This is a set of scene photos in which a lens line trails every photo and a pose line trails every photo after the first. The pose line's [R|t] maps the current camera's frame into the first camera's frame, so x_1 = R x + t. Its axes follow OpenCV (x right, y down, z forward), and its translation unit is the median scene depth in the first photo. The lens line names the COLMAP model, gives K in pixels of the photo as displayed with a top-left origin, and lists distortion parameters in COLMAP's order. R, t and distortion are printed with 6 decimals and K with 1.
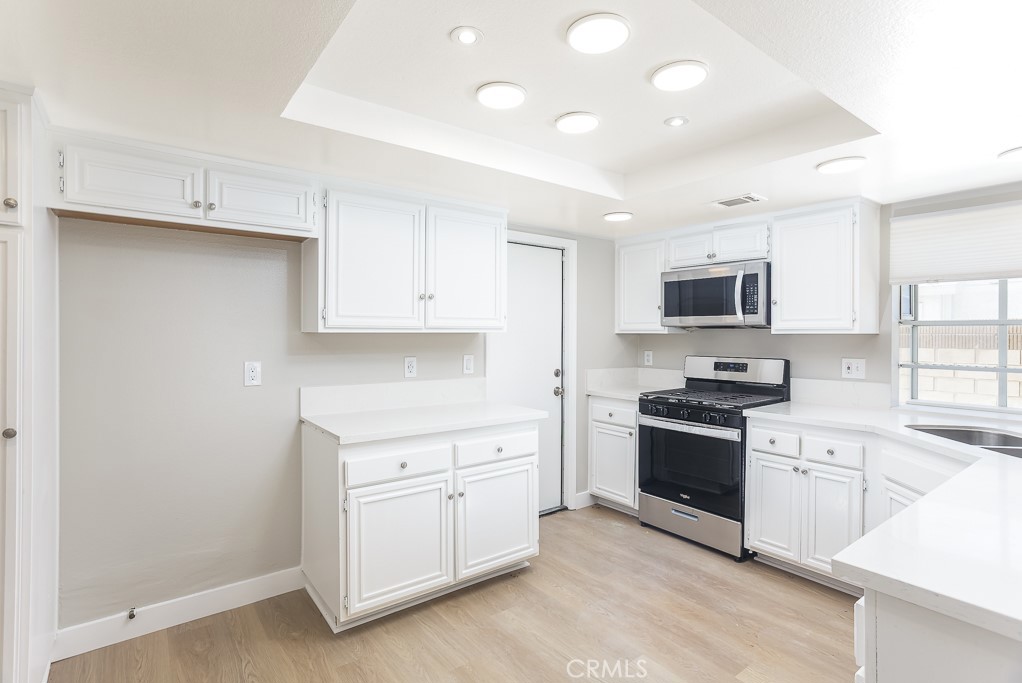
lens RADIAL K [[501.7, 0, 511.0], [0, 501.7, 341.5], [0, 0, 1]] dist [-0.000926, -0.000112]
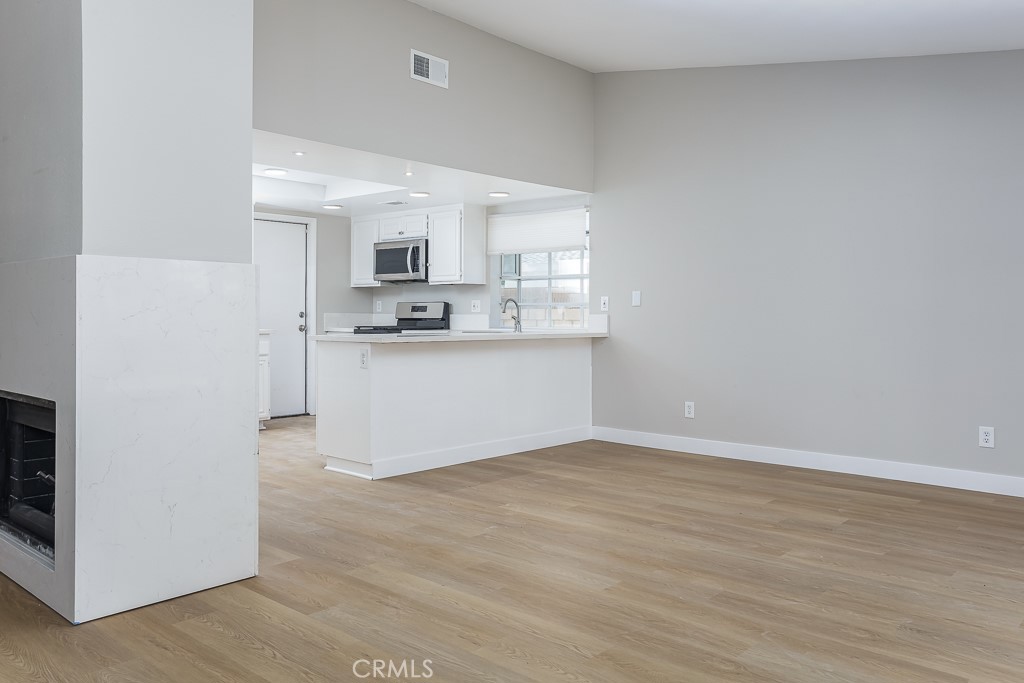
lens RADIAL K [[796.8, 0, 512.0], [0, 796.8, 341.5], [0, 0, 1]] dist [-0.000945, -0.000128]
pose [[0.984190, -0.009187, 0.176877, 0.286023], [0.005283, 0.999732, 0.022530, 0.093709], [-0.177037, -0.021240, 0.983975, -1.313704]]
